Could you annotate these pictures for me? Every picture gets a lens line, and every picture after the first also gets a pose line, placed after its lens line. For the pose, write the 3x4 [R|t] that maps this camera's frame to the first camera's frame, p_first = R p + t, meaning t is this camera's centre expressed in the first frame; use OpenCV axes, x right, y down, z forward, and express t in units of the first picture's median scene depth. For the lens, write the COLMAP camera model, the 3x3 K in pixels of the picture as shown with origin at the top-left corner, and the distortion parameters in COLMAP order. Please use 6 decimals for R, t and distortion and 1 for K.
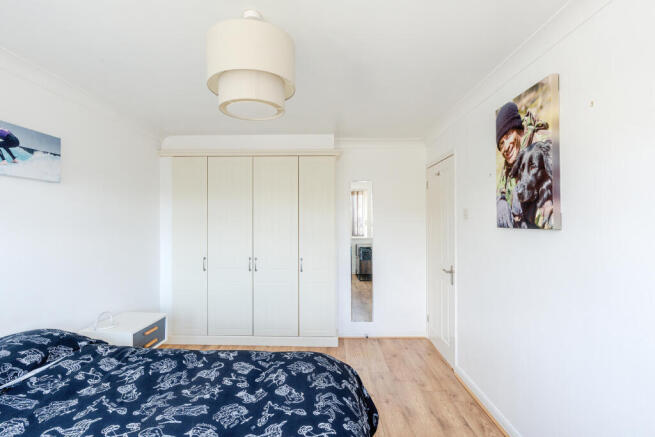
lens RADIAL K [[301.5, 0, 327.5], [0, 301.5, 218.5], [0, 0, 1]] dist [-0.000621, -0.000085]
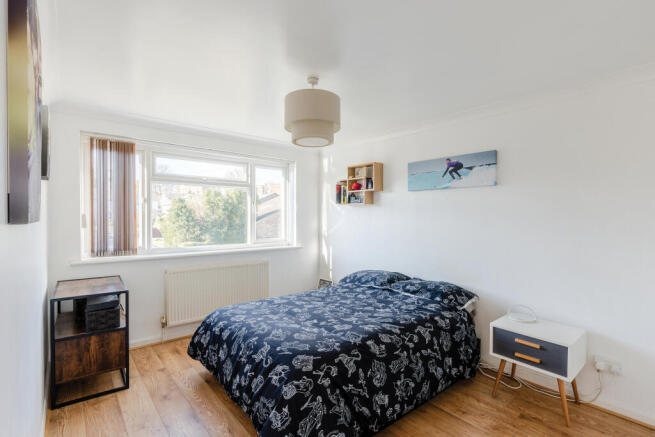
lens RADIAL K [[312.6, 0, 327.5], [0, 312.6, 218.5], [0, 0, 1]] dist [-0.000449, 0.000030]
pose [[-0.748963, 0.007249, -0.662573, 0.632901], [0.000994, 0.999951, 0.009816, 0.009238], [0.662612, 0.006693, -0.748933, 1.876221]]
